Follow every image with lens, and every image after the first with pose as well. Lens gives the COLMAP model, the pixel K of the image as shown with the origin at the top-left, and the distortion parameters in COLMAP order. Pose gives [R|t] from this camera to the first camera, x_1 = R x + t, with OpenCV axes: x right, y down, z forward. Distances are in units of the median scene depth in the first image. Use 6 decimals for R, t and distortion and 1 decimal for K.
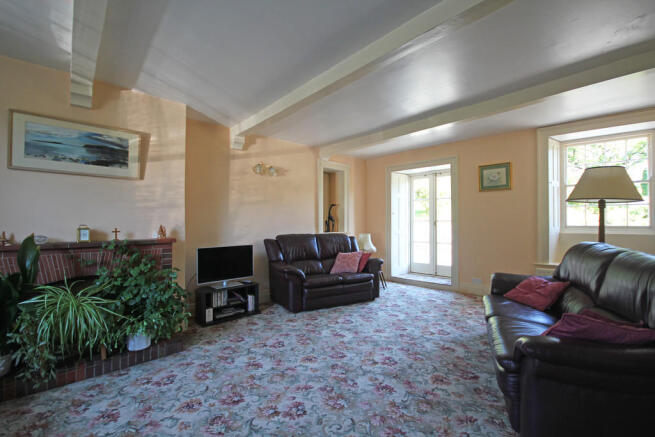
lens RADIAL K [[301.8, 0, 331.3], [0, 301.8, 214.4], [0, 0, 1]] dist [-0.003847, -0.000280]
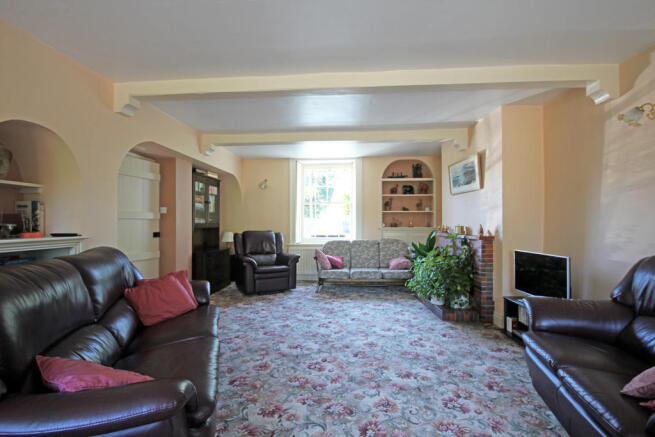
lens RADIAL K [[301.8, 0, 330.8], [0, 301.8, 222.5], [0, 0, 1]] dist [-0.003847, -0.000280]
pose [[-0.717158, 0.005344, -0.696890, 0.822380], [0.023190, 0.999600, -0.016199, 0.038038], [0.696525, -0.027778, -0.716995, 1.718968]]
